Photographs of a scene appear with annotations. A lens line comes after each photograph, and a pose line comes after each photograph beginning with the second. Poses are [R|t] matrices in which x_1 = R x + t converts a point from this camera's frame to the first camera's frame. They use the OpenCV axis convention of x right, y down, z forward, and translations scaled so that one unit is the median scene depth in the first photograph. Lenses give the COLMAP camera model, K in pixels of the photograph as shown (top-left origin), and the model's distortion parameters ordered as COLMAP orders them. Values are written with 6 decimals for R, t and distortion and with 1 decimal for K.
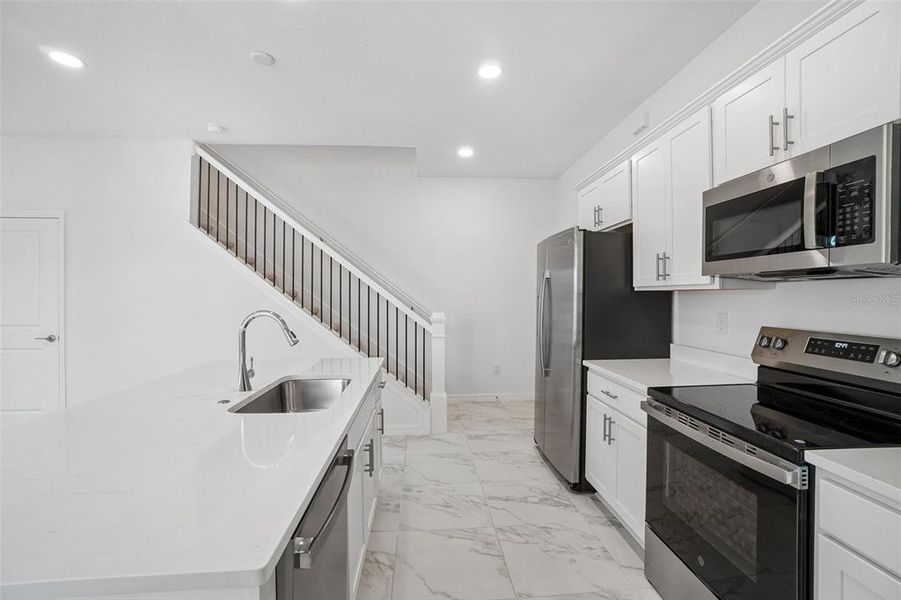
lens RADIAL K [[397.7, 0, 453.0], [0, 397.7, 299.0], [0, 0, 1]] dist [-0.064114, 0.026179]
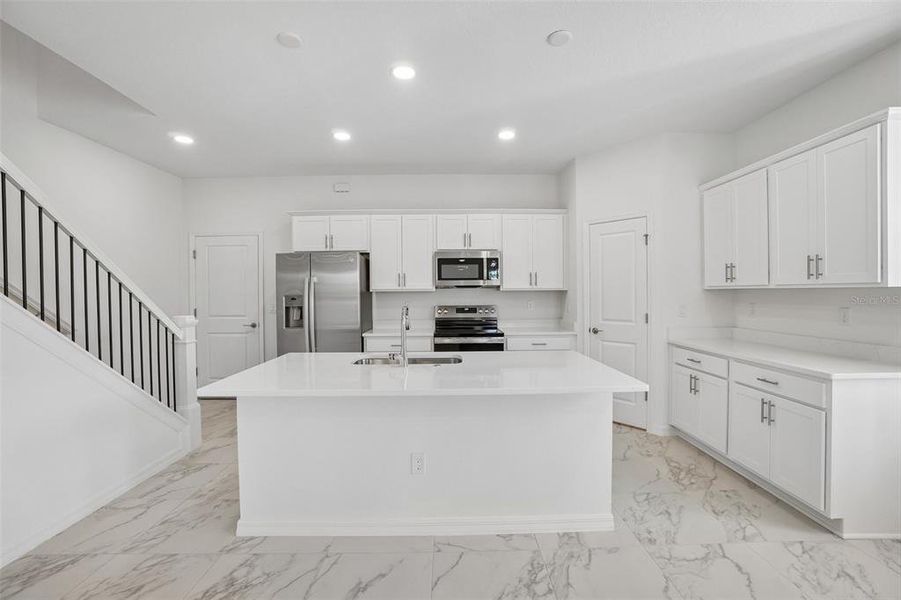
lens RADIAL K [[425.2, 0, 448.7], [0, 425.2, 284.4], [0, 0, 1]] dist [-0.000643, 0.000177]
pose [[0.062327, 0.022702, 0.997798, -1.169265], [0.017418, 0.999564, -0.023830, -0.001330], [-0.997904, 0.018865, 0.061905, 0.425660]]
